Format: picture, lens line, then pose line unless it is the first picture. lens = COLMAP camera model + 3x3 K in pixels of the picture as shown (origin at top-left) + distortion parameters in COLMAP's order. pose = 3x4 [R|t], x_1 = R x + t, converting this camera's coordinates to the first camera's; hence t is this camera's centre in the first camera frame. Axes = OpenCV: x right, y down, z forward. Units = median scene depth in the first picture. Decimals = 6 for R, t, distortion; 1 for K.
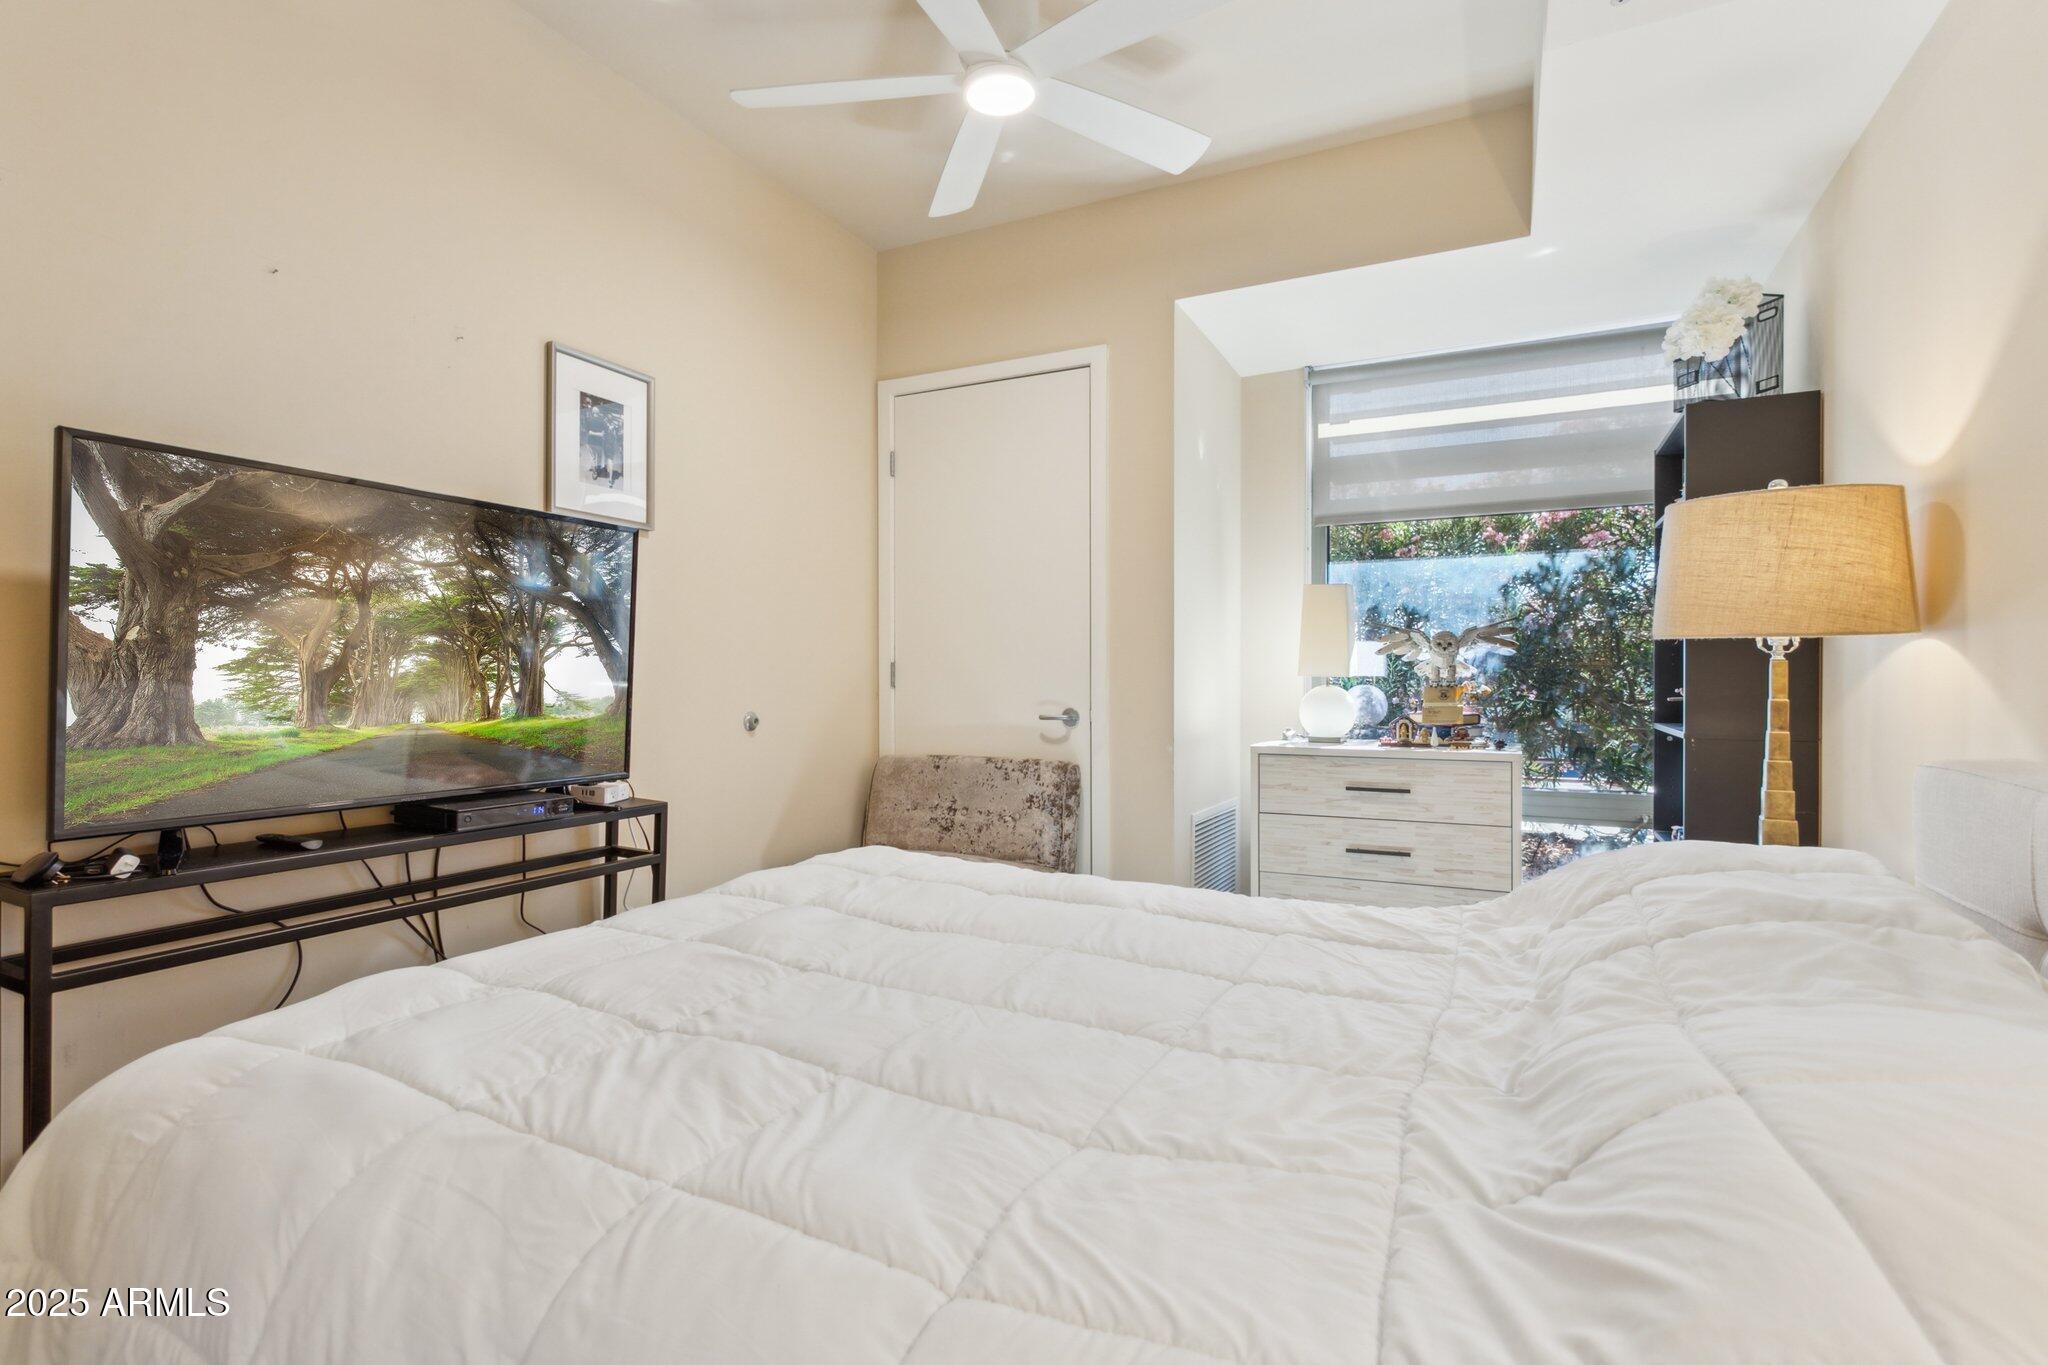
lens RADIAL K [[975.7, 0, 1025.8], [0, 975.7, 681.8], [0, 0, 1]] dist [0.000284, 0.000239]
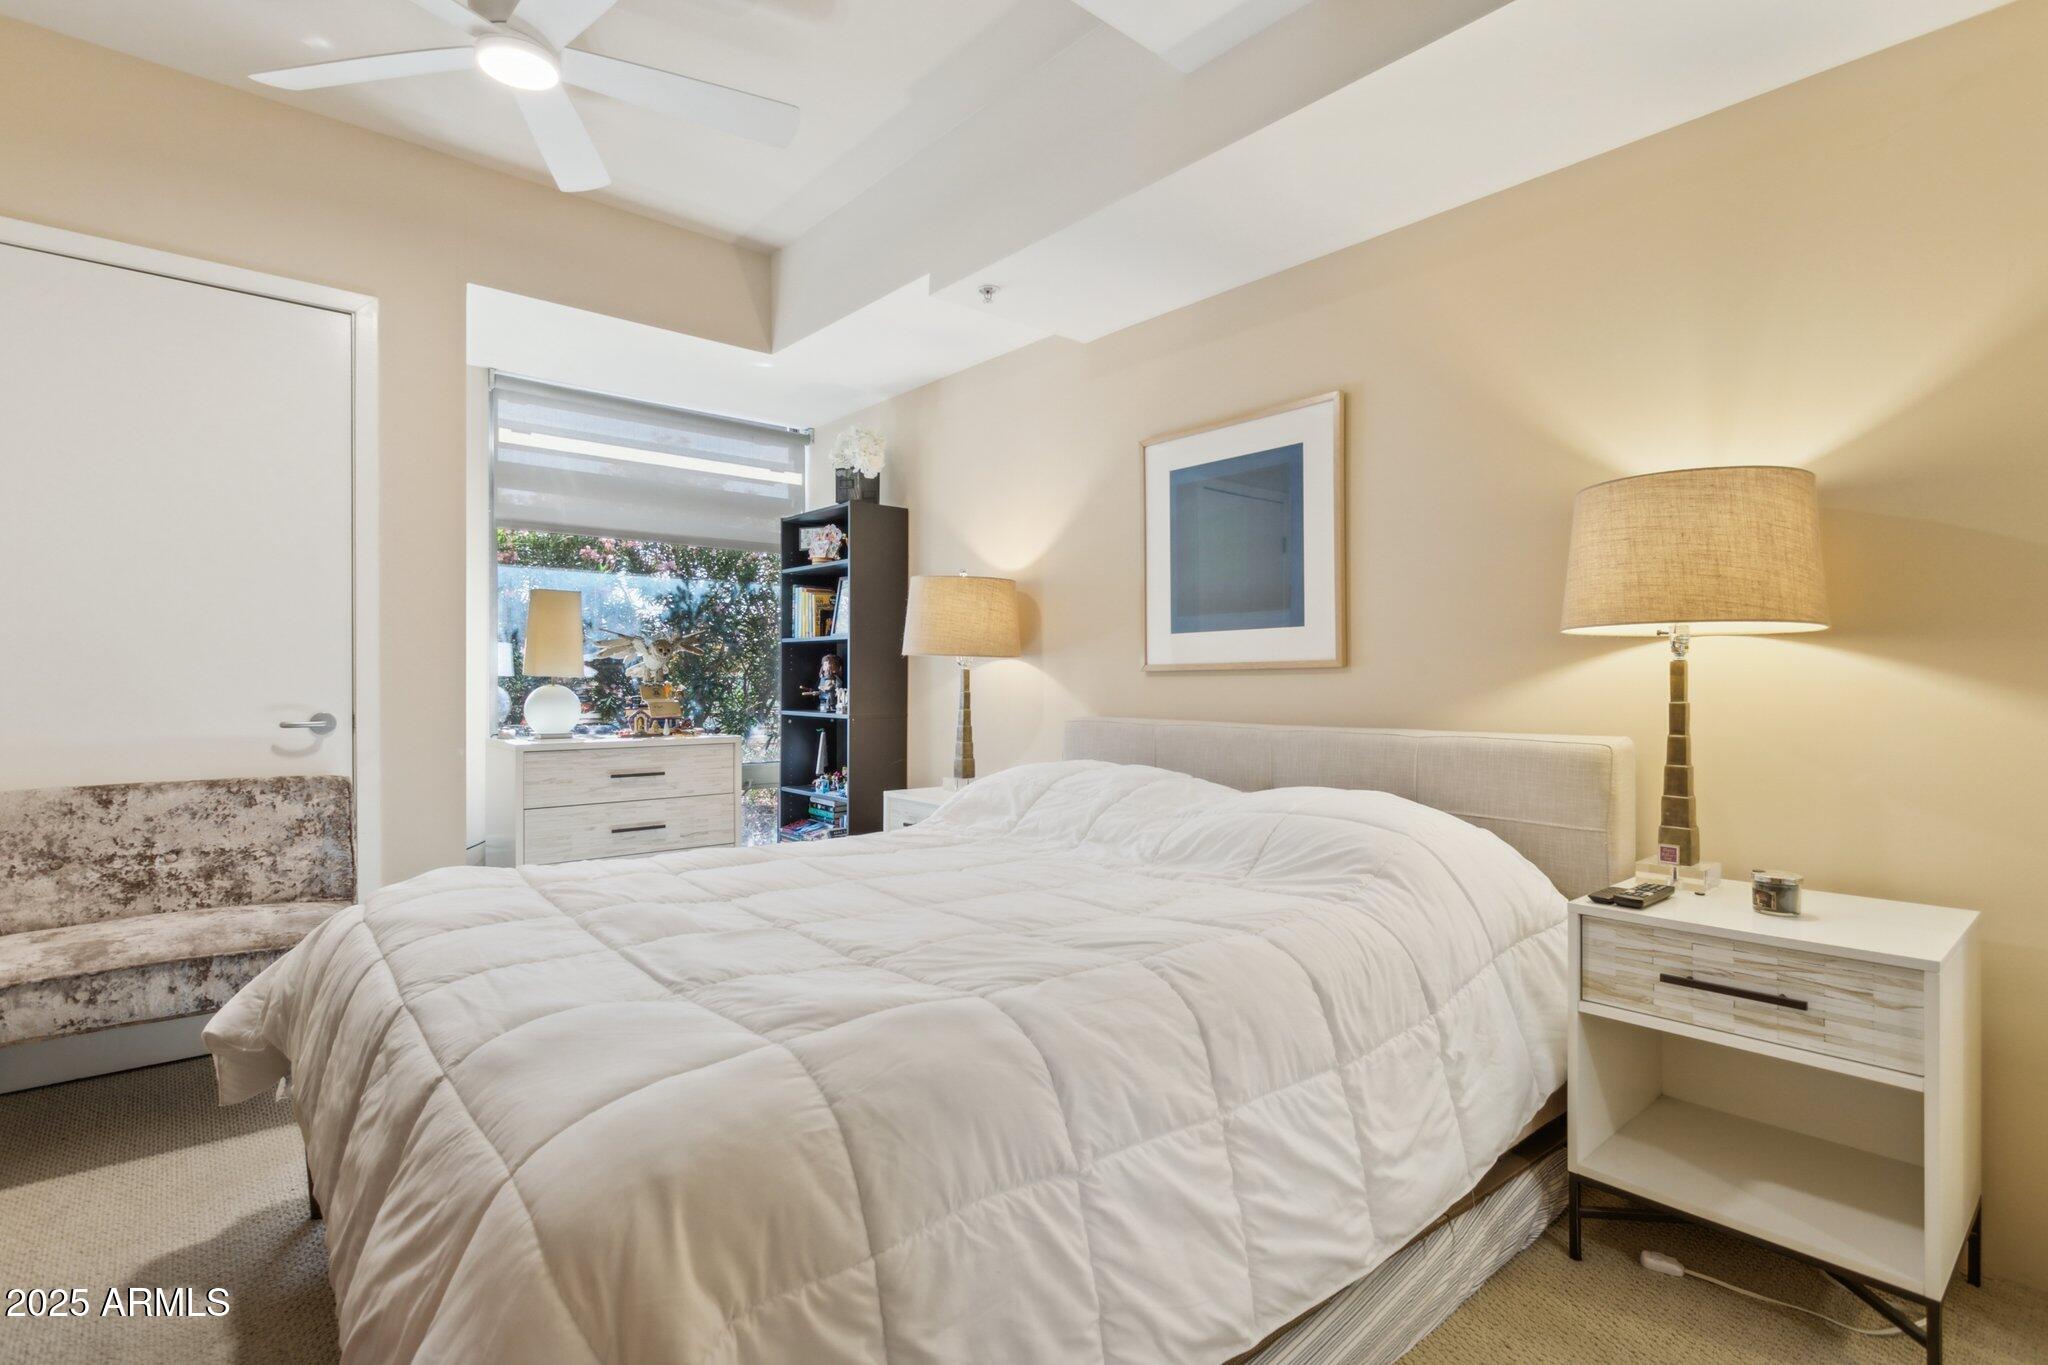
lens RADIAL K [[975.7, 0, 1035.4], [0, 975.7, 682.3], [0, 0, 1]] dist [0.000284, 0.000239]
pose [[0.383613, 0.000625, 0.923494, -0.493216], [0.000291, 1.000000, -0.000798, 0.001690], [-0.923494, 0.000574, 0.383613, 0.111142]]
